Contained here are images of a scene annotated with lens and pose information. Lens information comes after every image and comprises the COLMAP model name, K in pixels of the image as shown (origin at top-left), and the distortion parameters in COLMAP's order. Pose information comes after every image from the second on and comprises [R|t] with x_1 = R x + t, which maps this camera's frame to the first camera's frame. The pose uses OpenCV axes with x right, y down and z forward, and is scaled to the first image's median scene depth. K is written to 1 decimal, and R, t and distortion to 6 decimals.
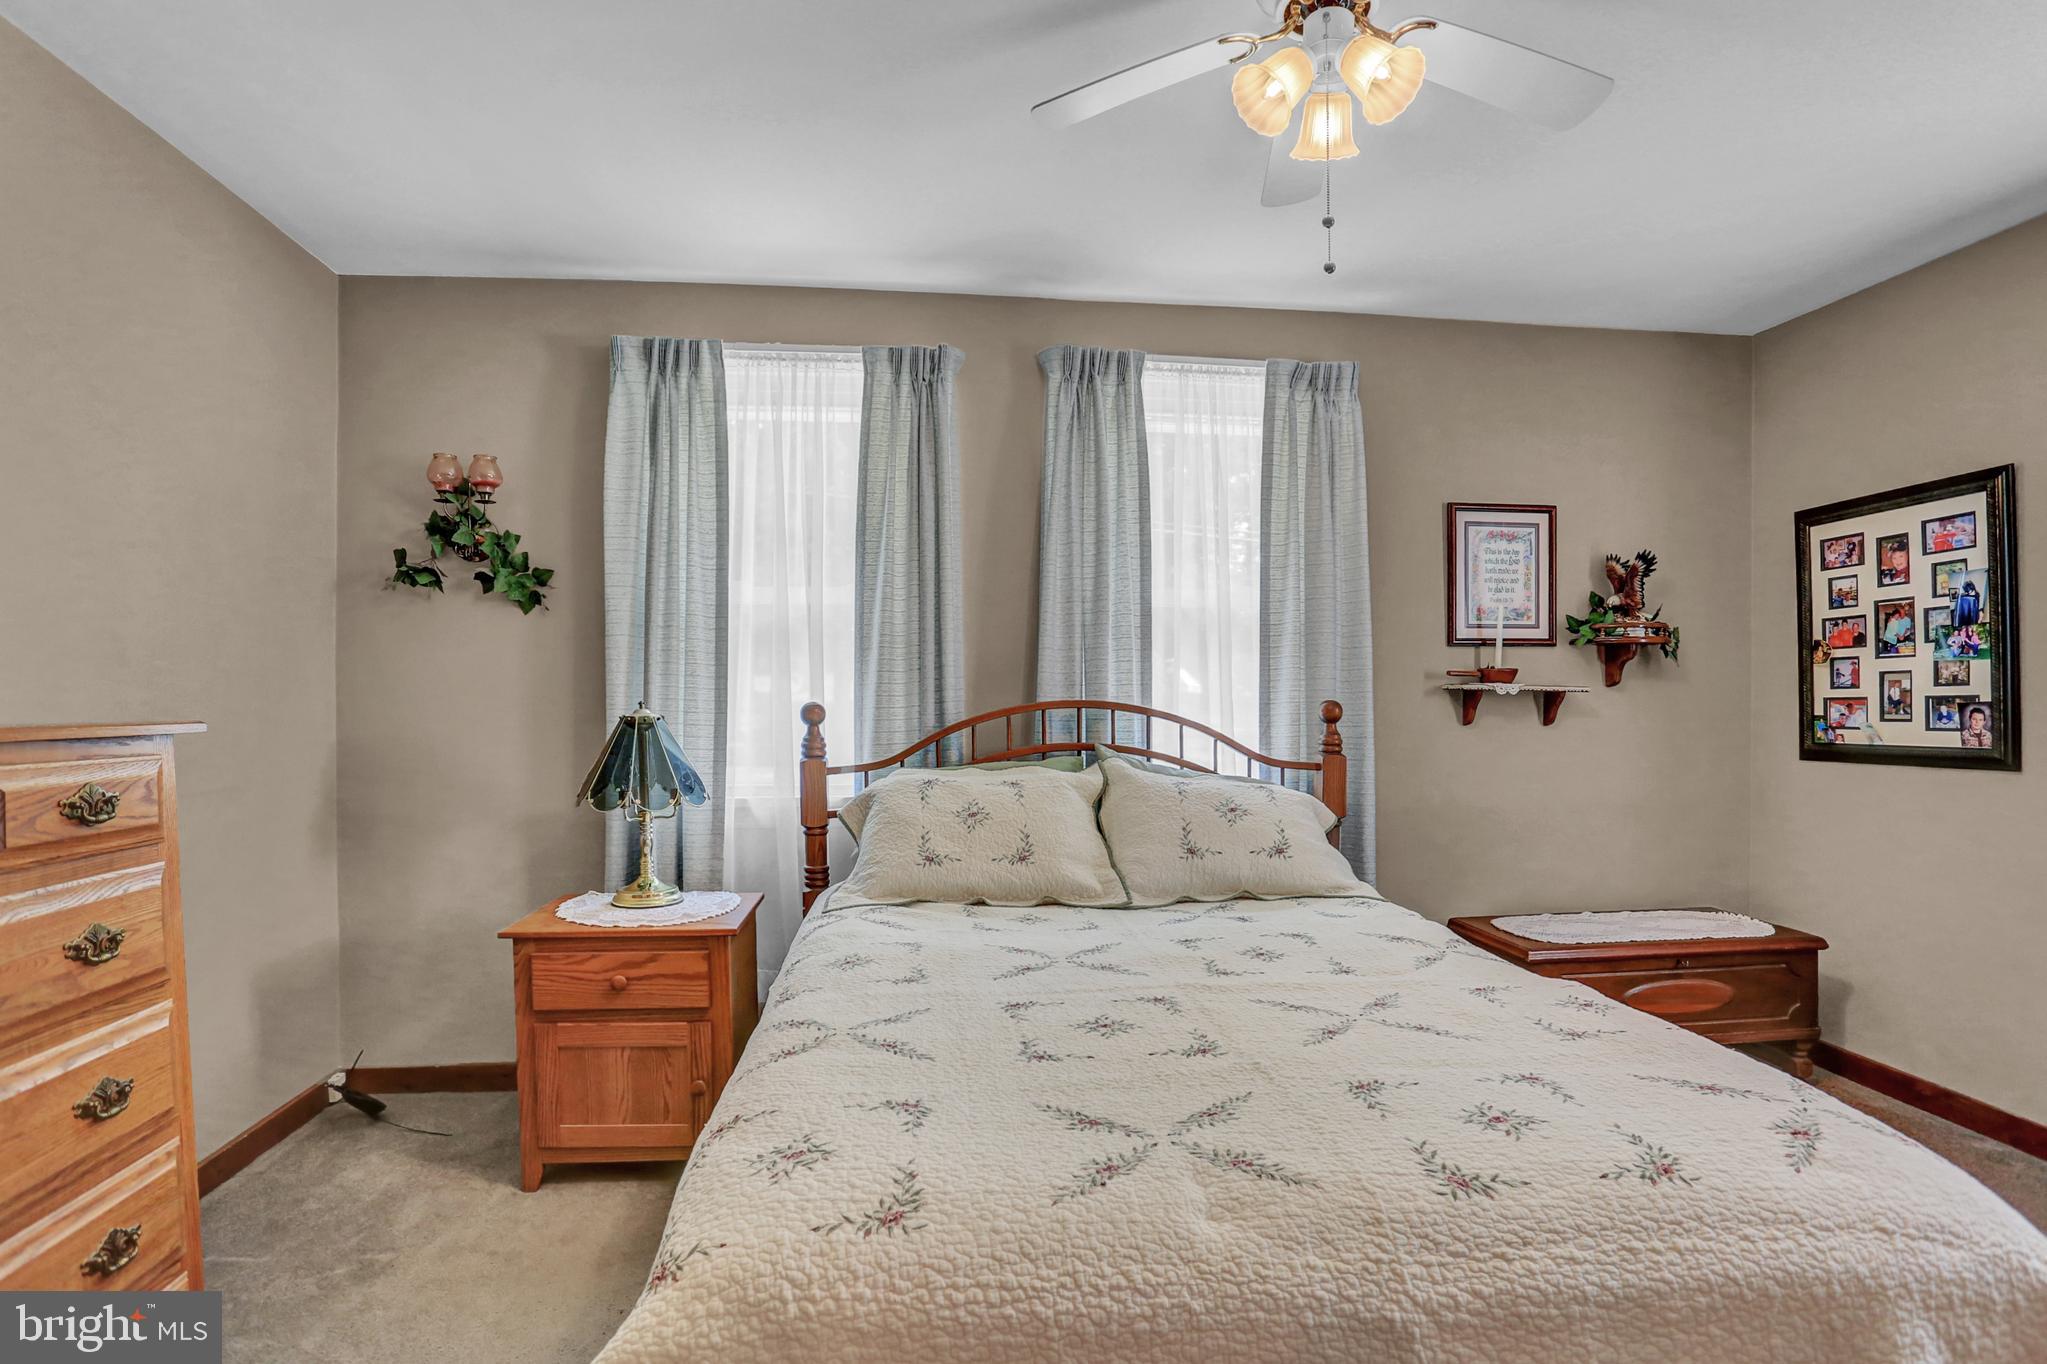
lens RADIAL K [[1033.1, 0, 1007.9], [0, 1033.1, 720.4], [0, 0, 1]] dist [-0.079868, 0.033878]
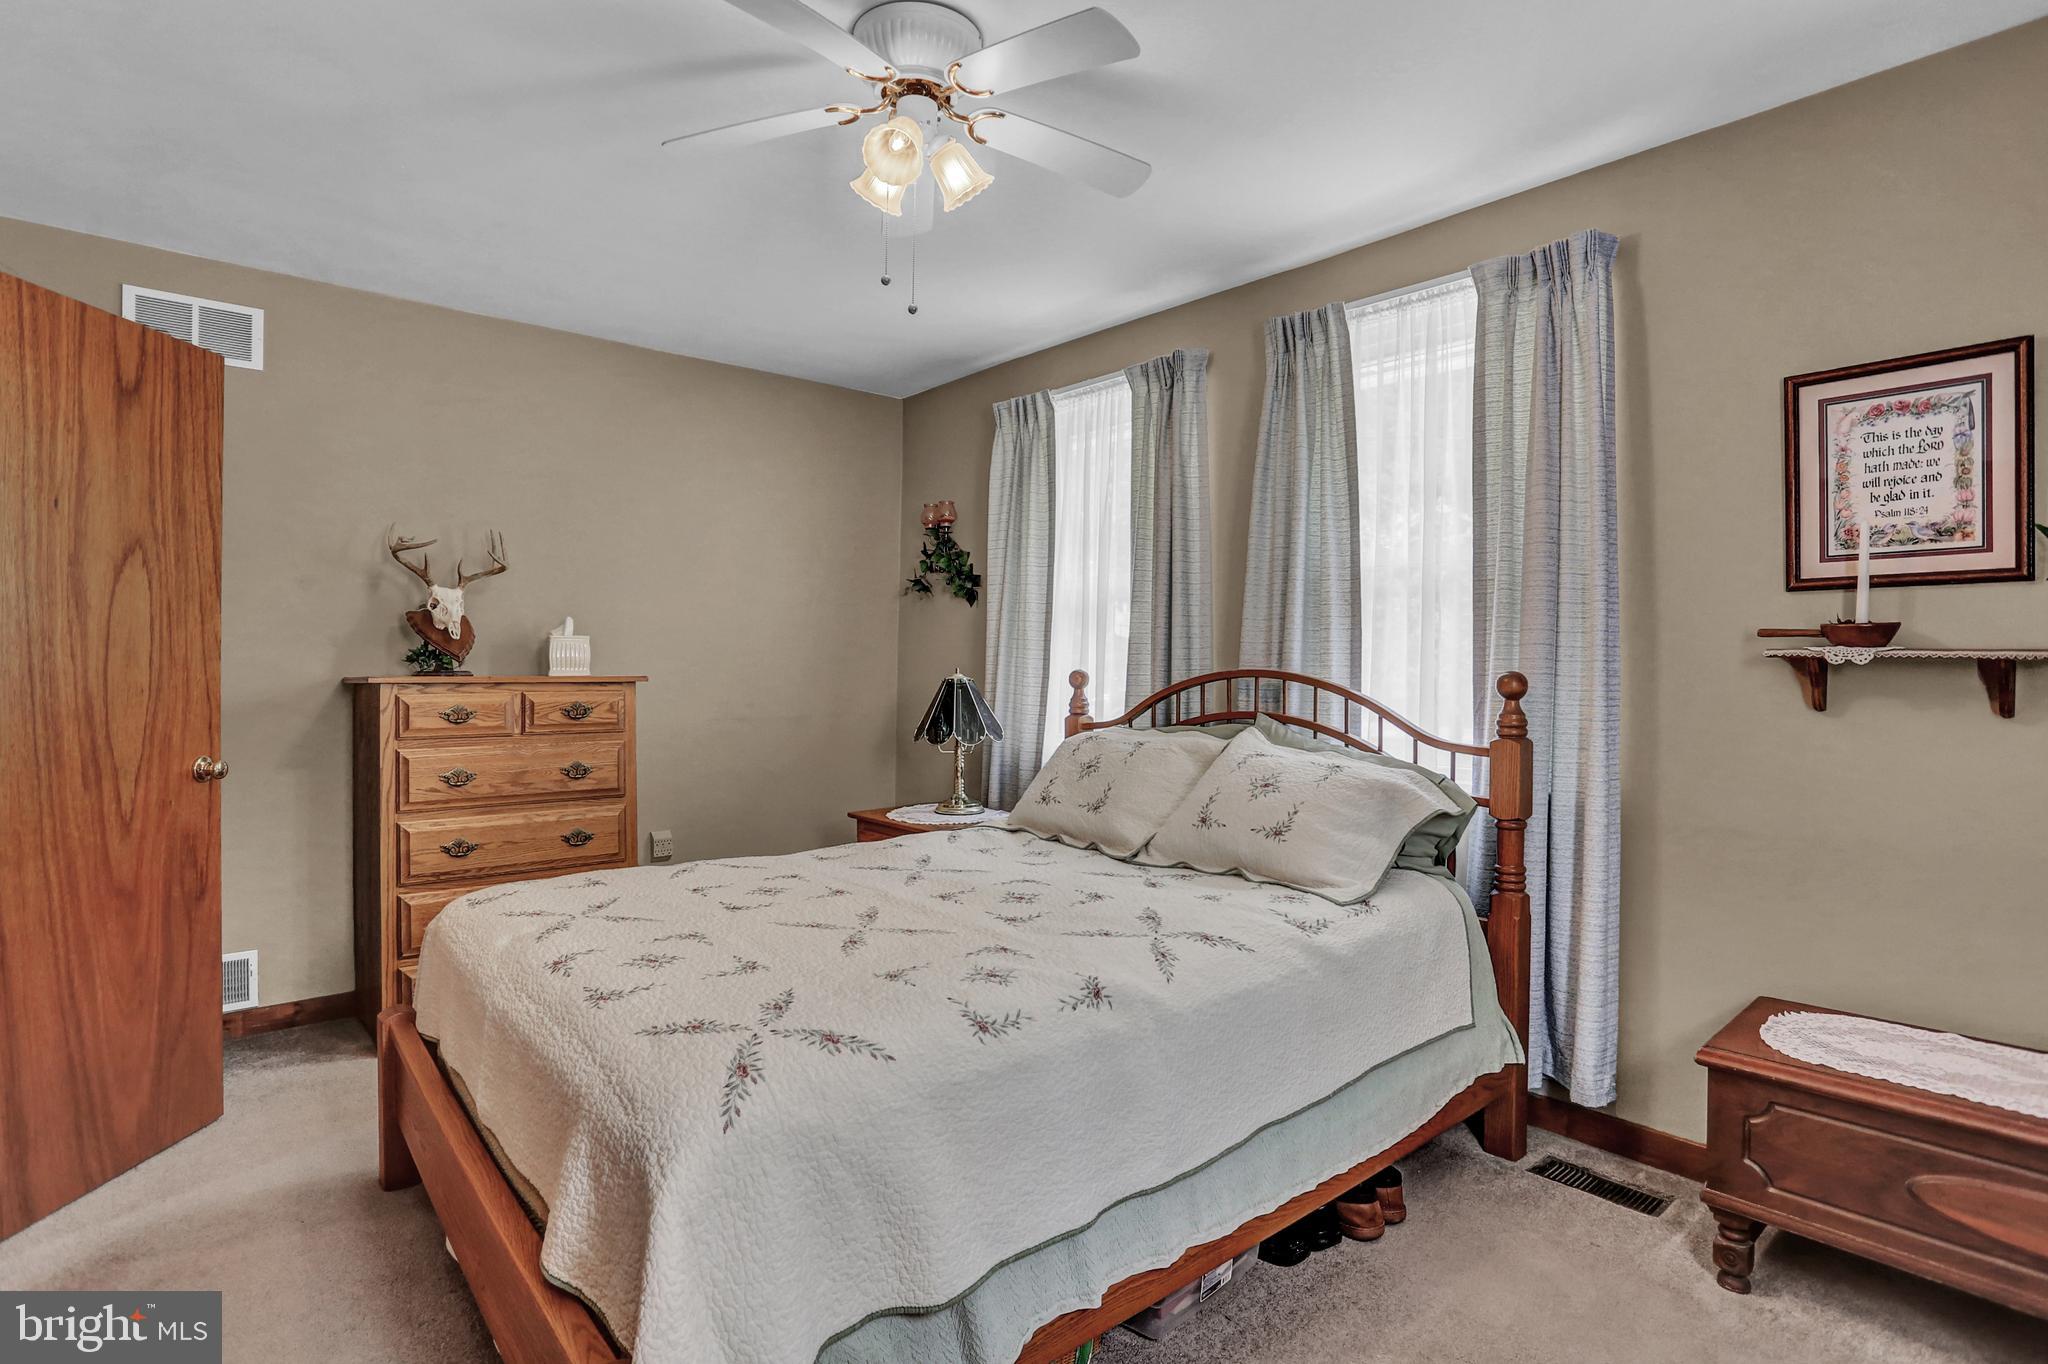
lens RADIAL K [[1033.9, 0, 1017.4], [0, 1033.9, 674.0], [0, 0, 1]] dist [-0.072957, 0.030836]
pose [[0.557482, 0.009551, -0.830134, 0.770811], [-0.019856, 0.999801, -0.001832, -0.008459], [0.829952, 0.017504, 0.557560, 0.237545]]
